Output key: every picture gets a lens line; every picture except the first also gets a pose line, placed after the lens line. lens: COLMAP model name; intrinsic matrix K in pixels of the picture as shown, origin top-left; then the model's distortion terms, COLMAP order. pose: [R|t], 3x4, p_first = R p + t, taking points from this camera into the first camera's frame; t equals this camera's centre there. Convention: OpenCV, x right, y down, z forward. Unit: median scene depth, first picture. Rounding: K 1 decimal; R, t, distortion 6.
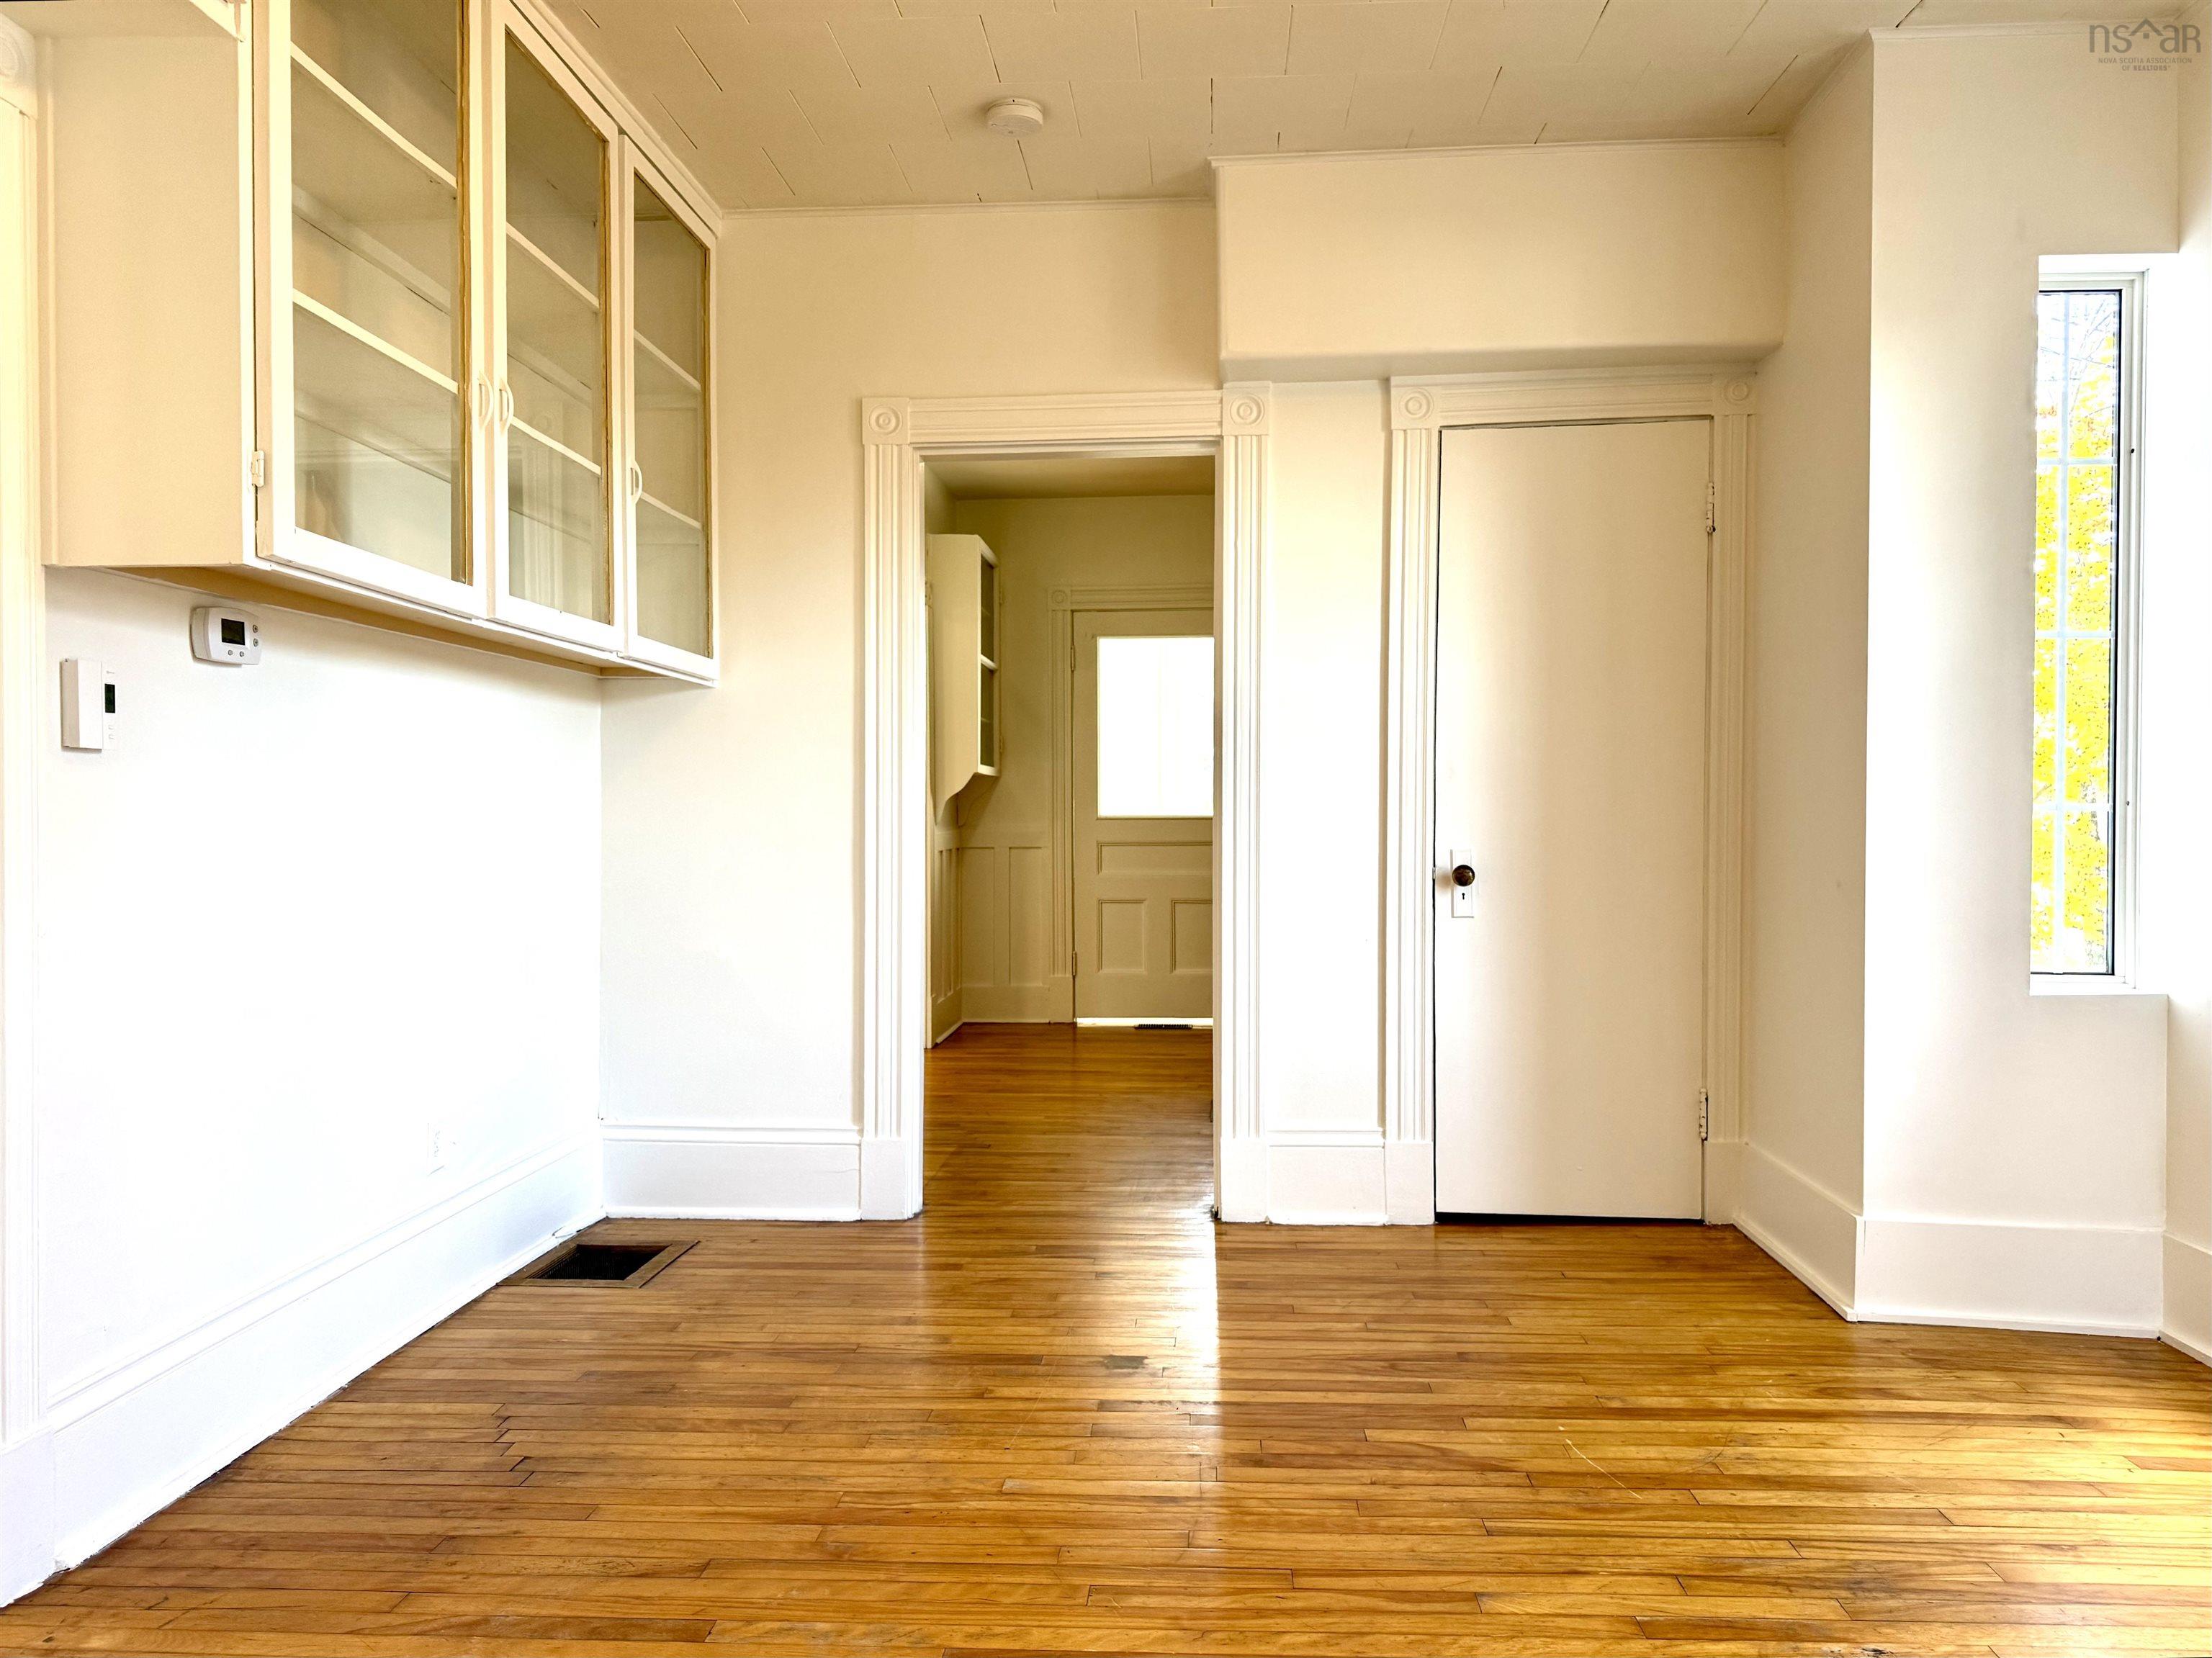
lens RADIAL K [[1581.9, 0, 1110.0], [0, 1581.9, 814.4], [0, 0, 1]] dist [0.050937, -0.065379]
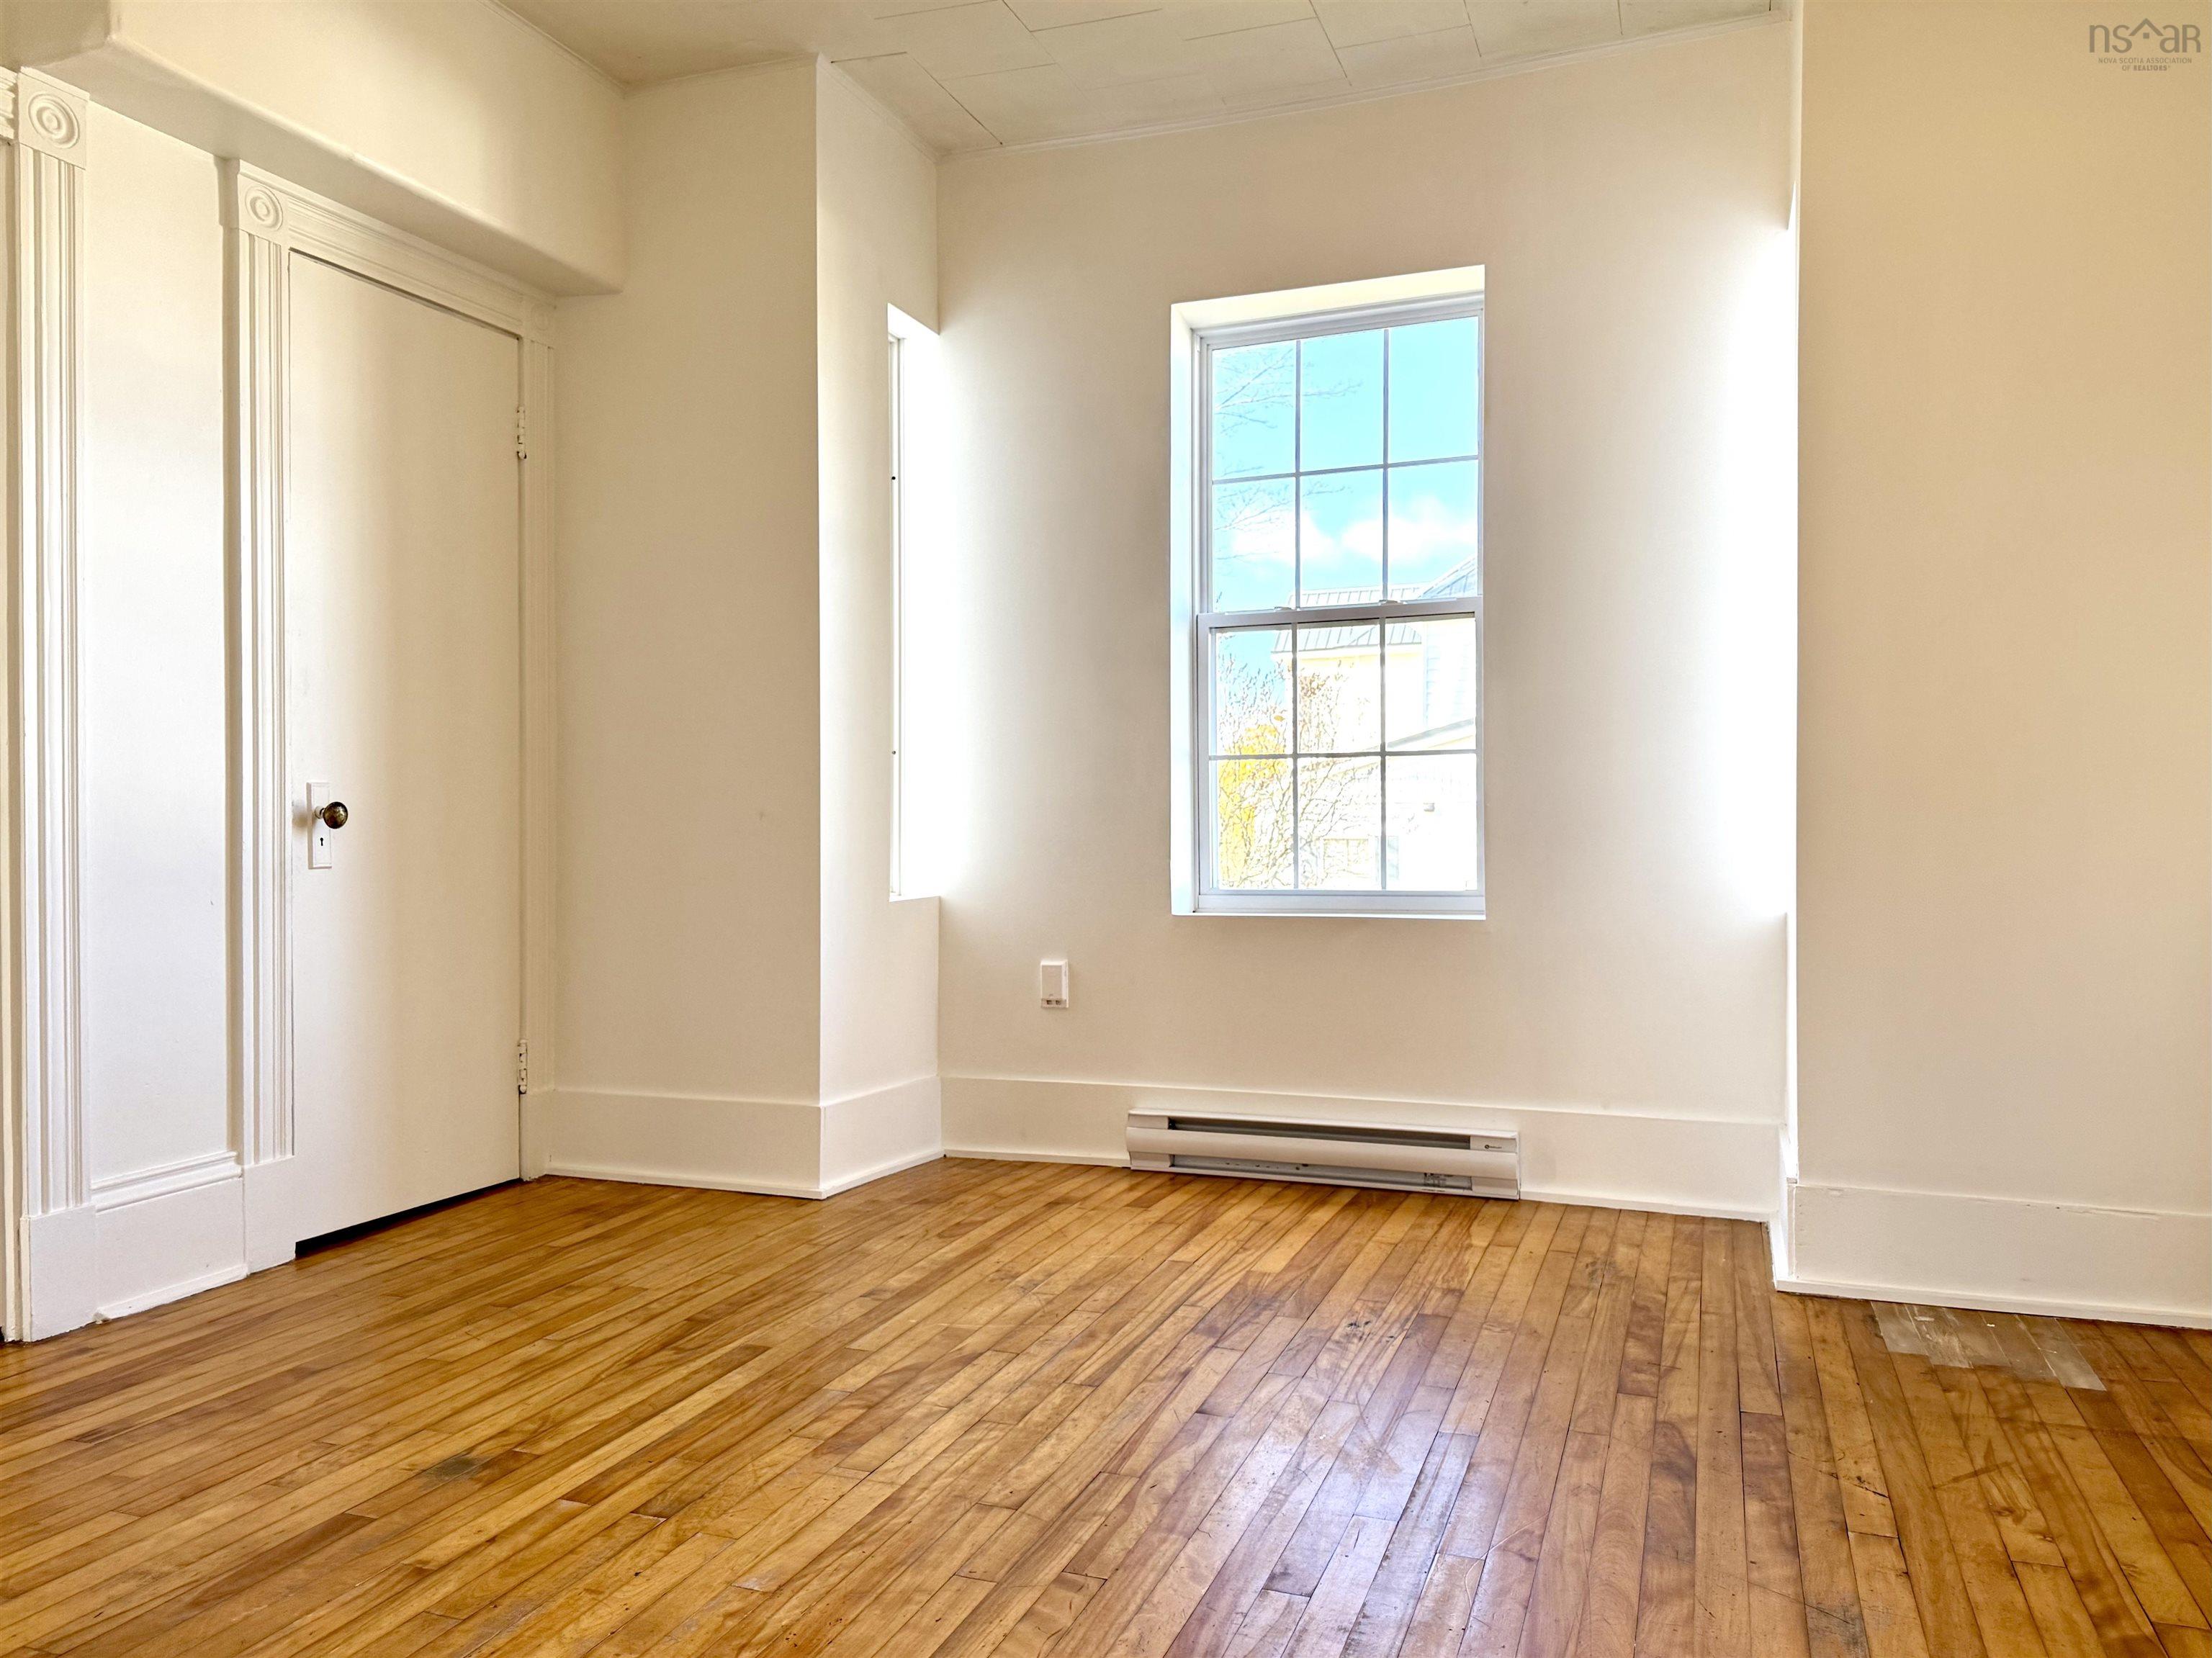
lens RADIAL K [[1581.9, 0, 1109.7], [0, 1581.9, 833.5], [0, 0, 1]] dist [0.050937, -0.065379]
pose [[0.298702, -0.005375, 0.954331, -0.507085], [0.002864, 0.999985, 0.004736, 0.053268], [-0.954342, 0.001319, 0.298713, 0.448778]]
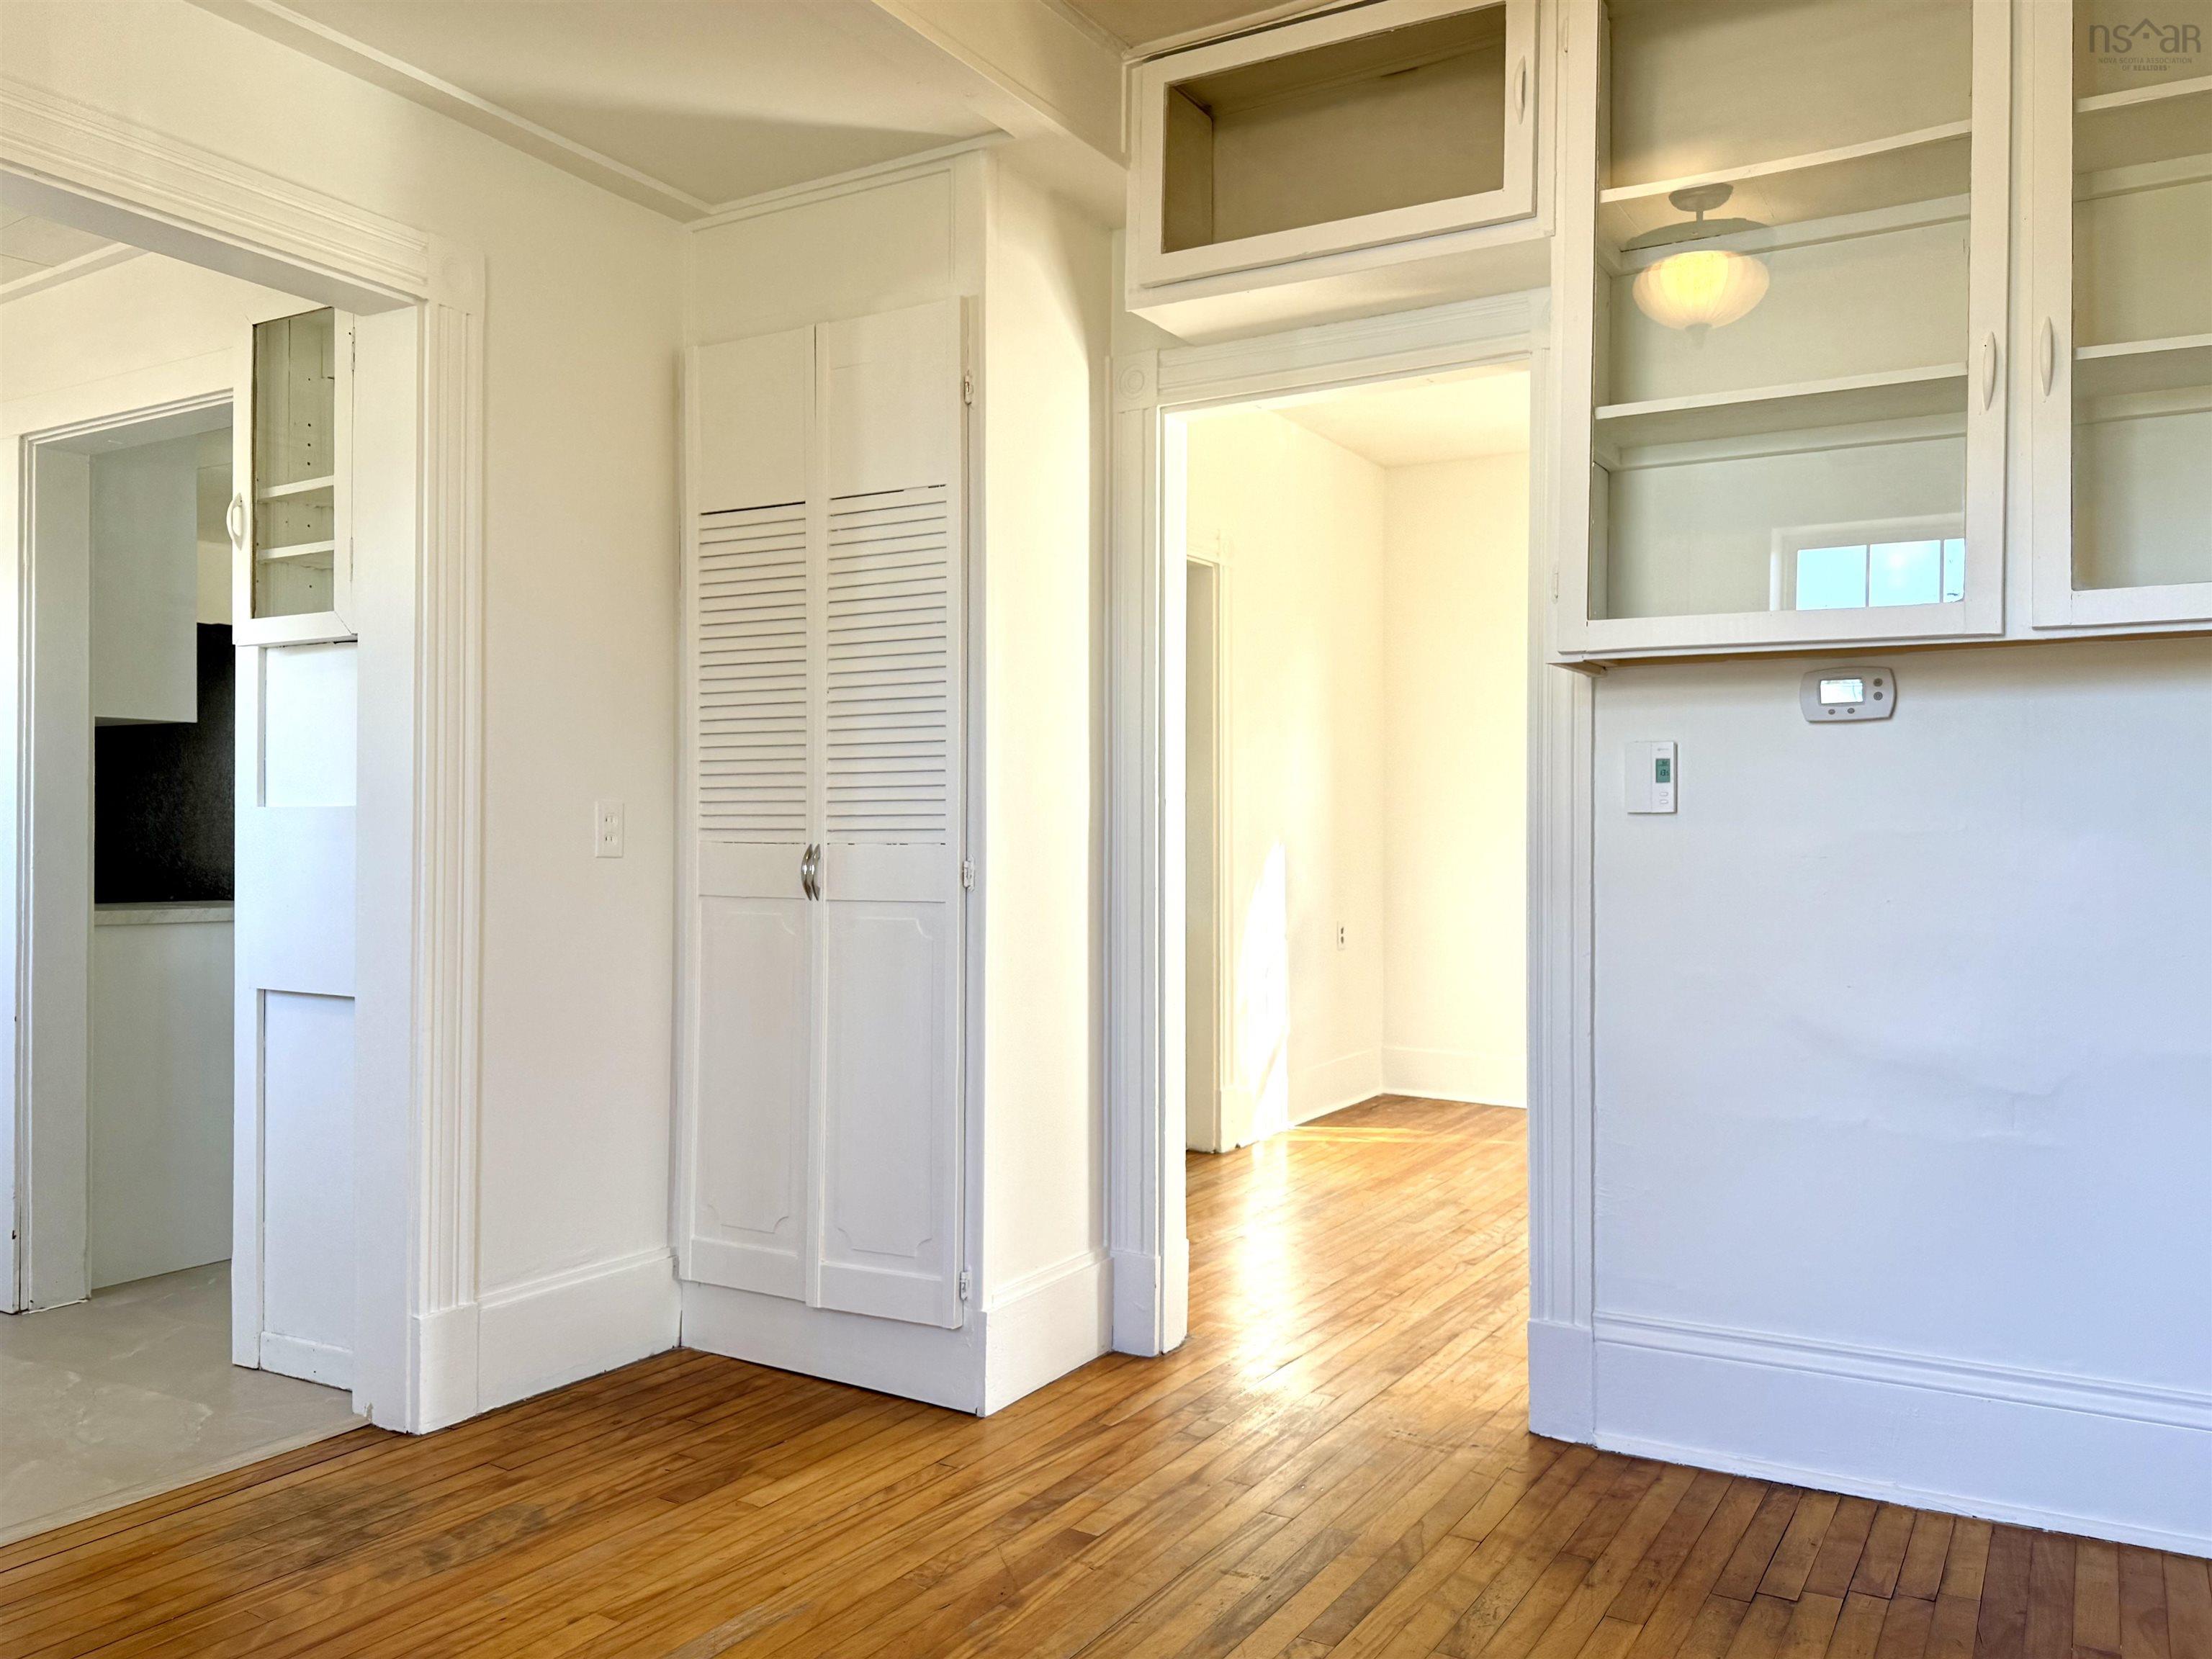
lens RADIAL K [[1673.5, 0, 1118.3], [0, 1673.5, 834.8], [0, 0, 1]] dist [0.009315, 0.006627]
pose [[-0.443214, -0.001053, -0.896415, 0.489015], [-0.002797, 0.999996, 0.000208, -0.015901], [0.896411, 0.002600, -0.443215, 0.828049]]
